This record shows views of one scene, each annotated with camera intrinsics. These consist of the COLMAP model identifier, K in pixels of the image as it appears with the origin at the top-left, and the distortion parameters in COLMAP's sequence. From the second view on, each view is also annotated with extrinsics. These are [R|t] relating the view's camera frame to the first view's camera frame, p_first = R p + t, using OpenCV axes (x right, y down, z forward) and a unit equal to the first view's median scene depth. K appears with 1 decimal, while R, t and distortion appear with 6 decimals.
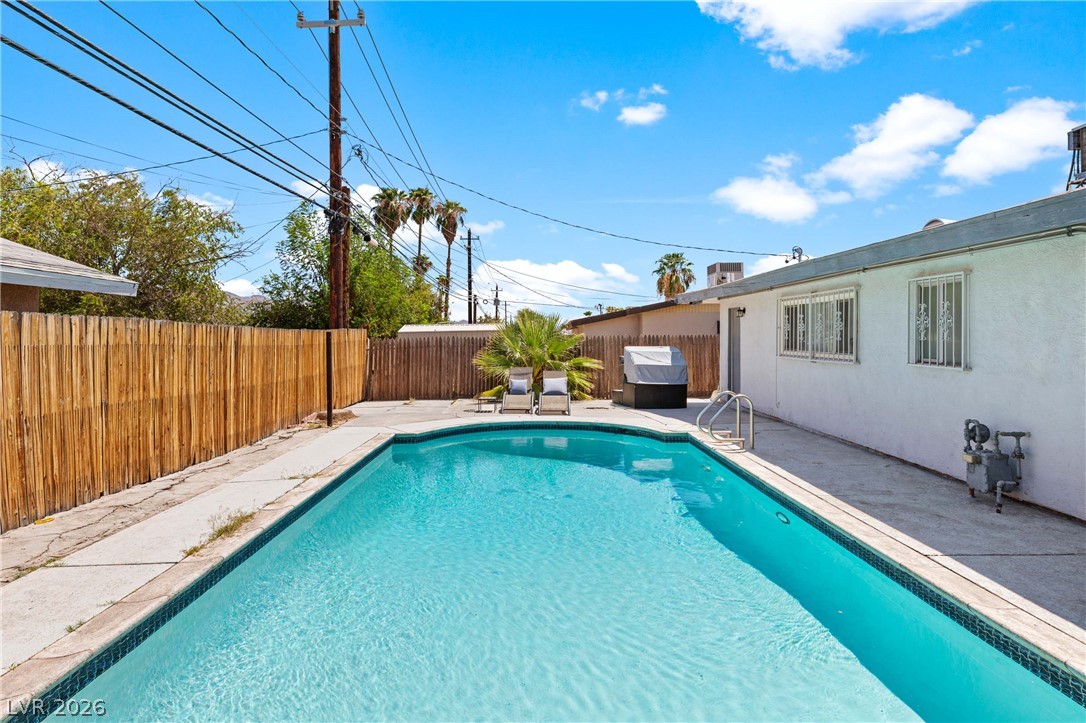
lens RADIAL K [[597.2, 0, 544.6], [0, 597.2, 345.5], [0, 0, 1]] dist [0.000456, -0.000181]
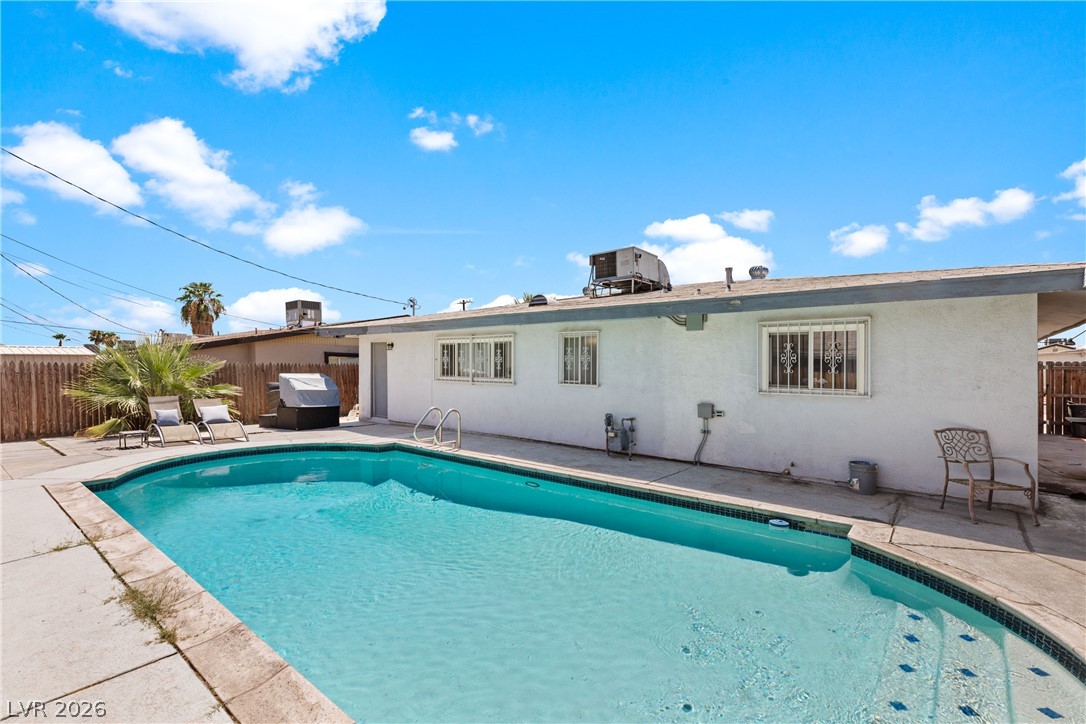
lens RADIAL K [[485.3, 0, 541.6], [0, 485.3, 378.9], [0, 0, 1]] dist [0.014173, -0.000158]
pose [[0.680545, -0.010109, 0.732636, -0.292536], [0.000856, 0.999915, 0.013002, 0.000064], [-0.732705, -0.008221, 0.680496, 0.085669]]
